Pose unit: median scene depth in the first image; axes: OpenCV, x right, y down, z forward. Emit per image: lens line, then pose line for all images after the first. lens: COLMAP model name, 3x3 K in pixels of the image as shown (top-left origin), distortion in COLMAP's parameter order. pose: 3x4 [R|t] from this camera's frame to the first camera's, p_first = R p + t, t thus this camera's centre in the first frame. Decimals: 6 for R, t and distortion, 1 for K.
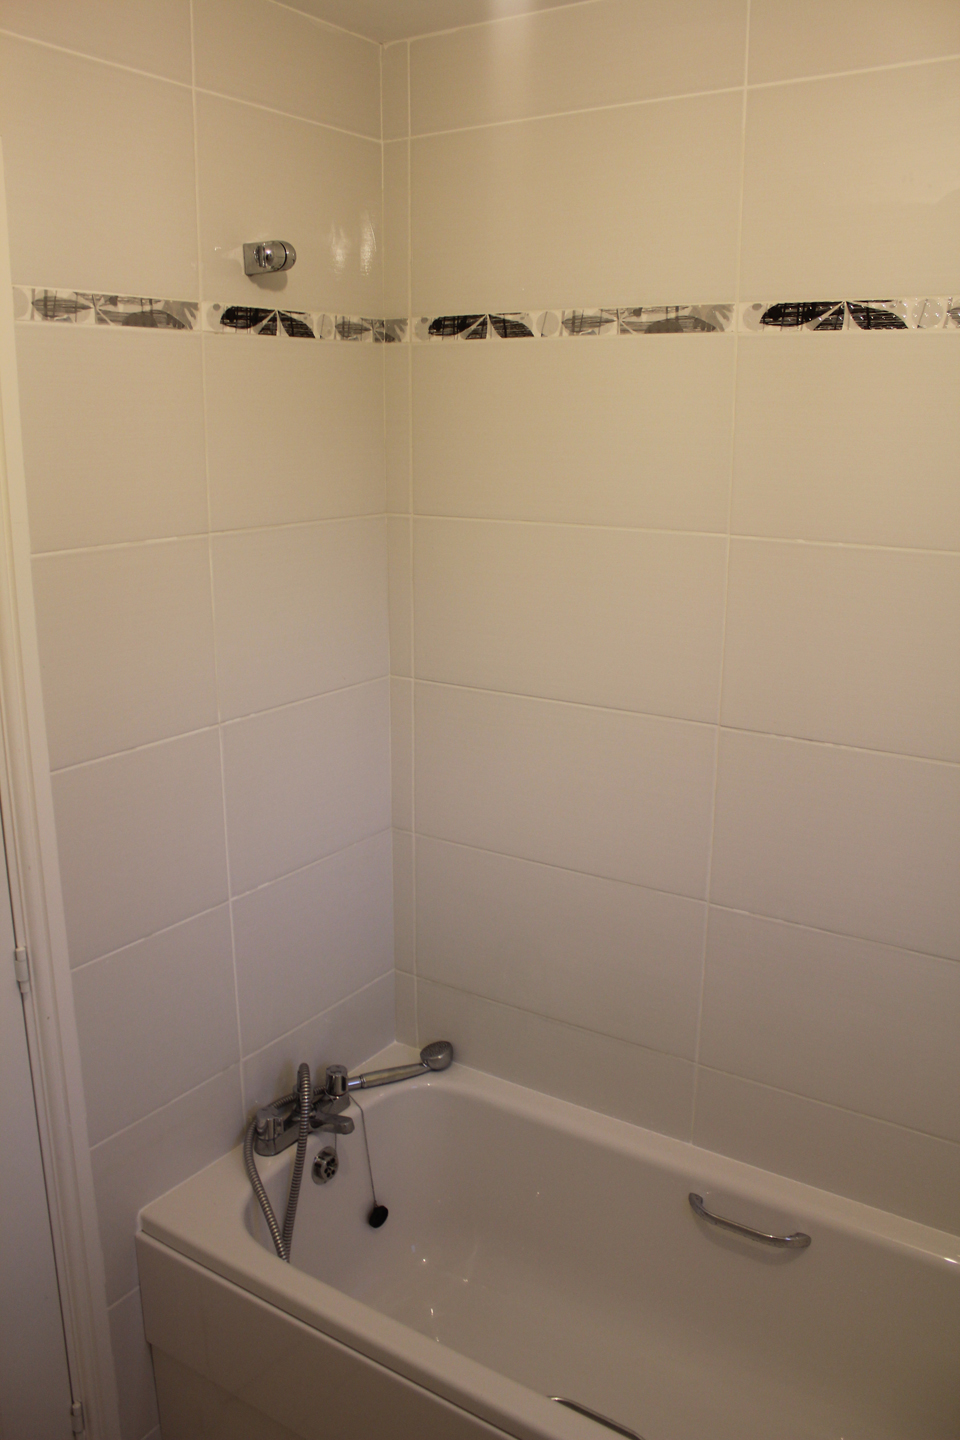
lens RADIAL K [[1181.9, 0, 480.0], [0, 1181.9, 720.0], [0, 0, 1]] dist [-0.171708, 0.137549]
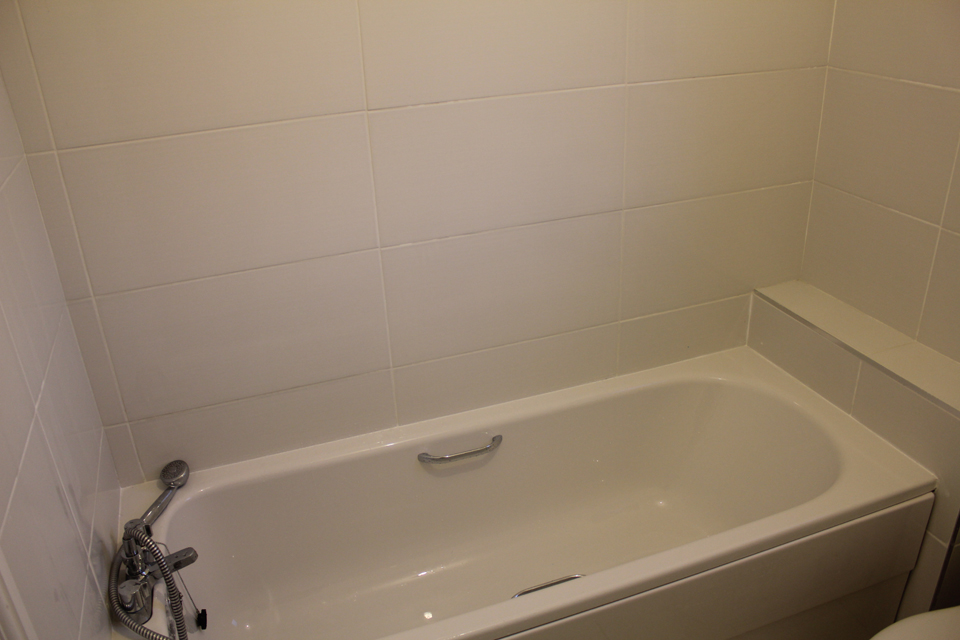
lens RADIAL K [[795.7, 0, 480.0], [0, 795.7, 320.0], [0, 0, 1]] dist [-0.166504, 0.142472]
pose [[0.587911, -0.376884, 0.715765, -0.436826], [0.242620, 0.926252, 0.288433, -0.000460], [-0.771684, 0.004086, 0.635993, 0.357007]]
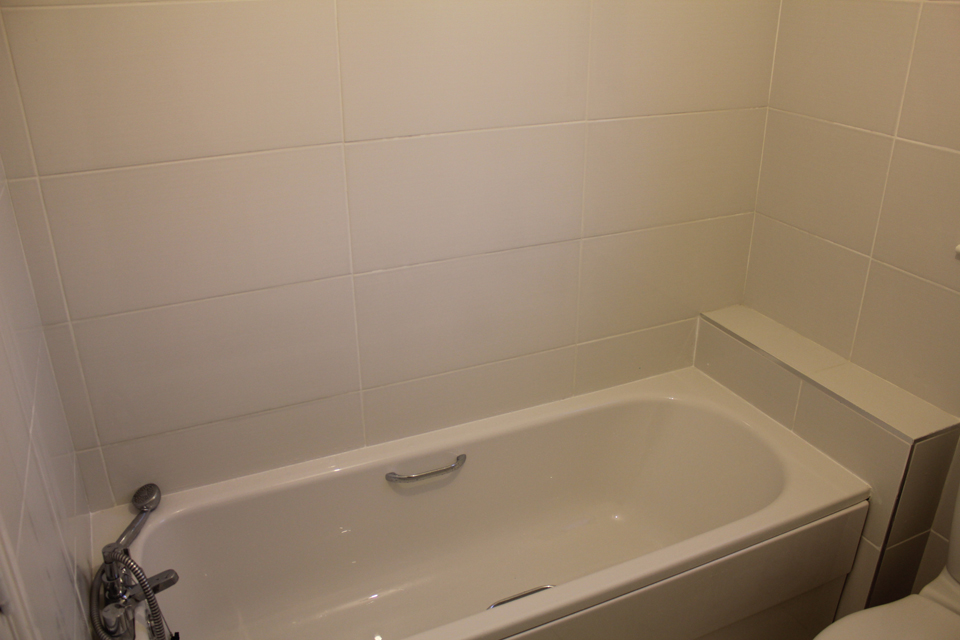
lens RADIAL K [[811.0, 0, 485.2], [0, 811.0, 319.1], [0, 0, 1]] dist [-0.162597, 0.144853]
pose [[0.511184, -0.359010, 0.780899, -0.511787], [0.213468, 0.933144, 0.289265, -0.038076], [-0.832539, 0.018830, 0.553646, 0.363596]]
